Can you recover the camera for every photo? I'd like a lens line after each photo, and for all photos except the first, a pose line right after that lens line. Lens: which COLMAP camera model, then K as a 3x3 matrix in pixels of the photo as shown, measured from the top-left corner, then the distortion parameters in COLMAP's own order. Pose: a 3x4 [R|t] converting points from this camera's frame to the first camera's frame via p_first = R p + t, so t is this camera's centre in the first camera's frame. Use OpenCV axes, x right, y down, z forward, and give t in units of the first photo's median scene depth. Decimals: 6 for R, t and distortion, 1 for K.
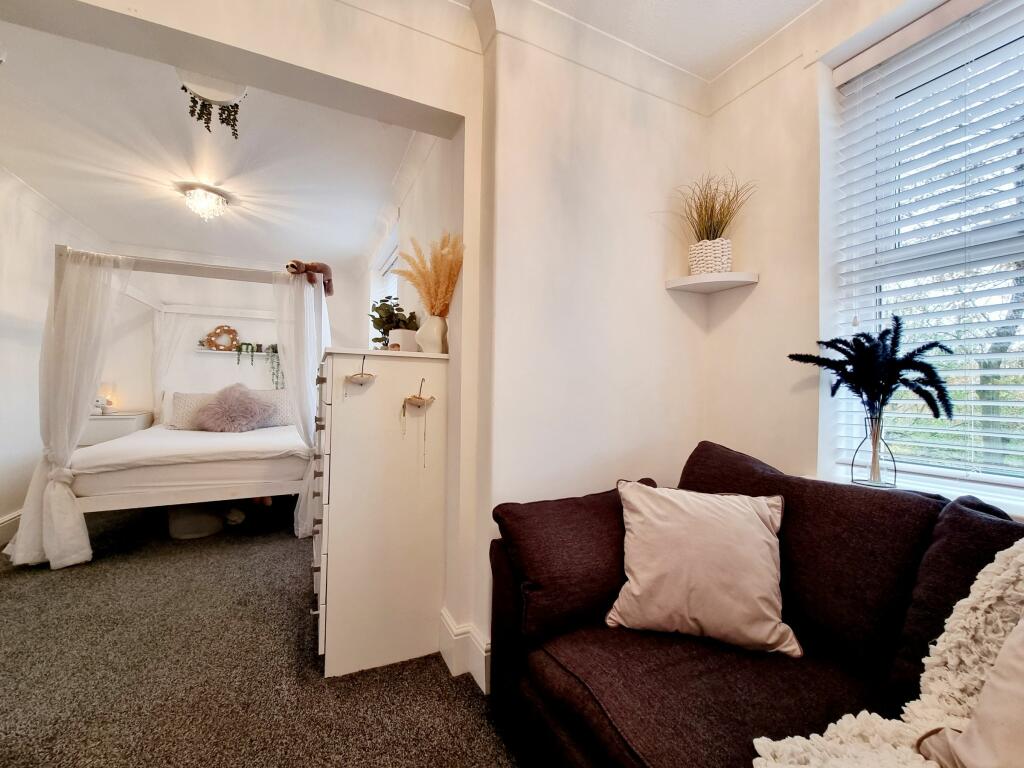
lens RADIAL K [[425.8, 0, 514.5], [0, 425.8, 386.7], [0, 0, 1]] dist [-0.011275, 0.002853]
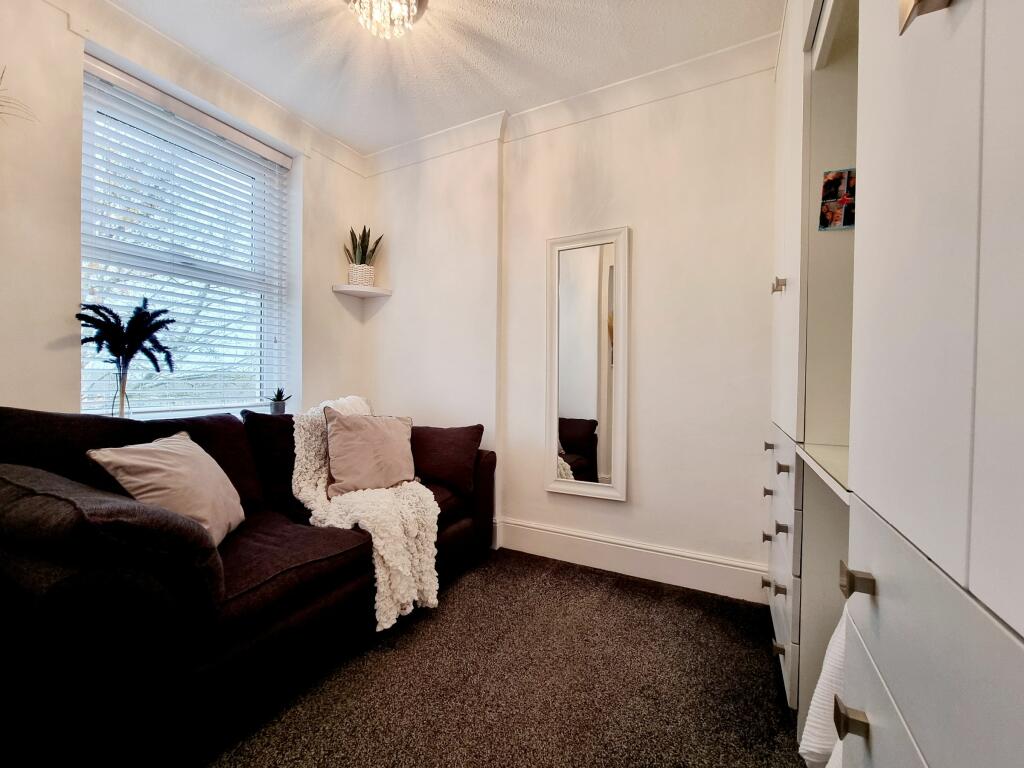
lens RADIAL K [[425.8, 0, 512.5], [0, 425.8, 384.6], [0, 0, 1]] dist [-0.011275, 0.002853]
pose [[-0.606981, -0.017136, 0.794532, -0.931807], [-0.013018, 0.999848, 0.011619, 0.083216], [-0.794610, -0.003291, -0.607112, 0.926997]]
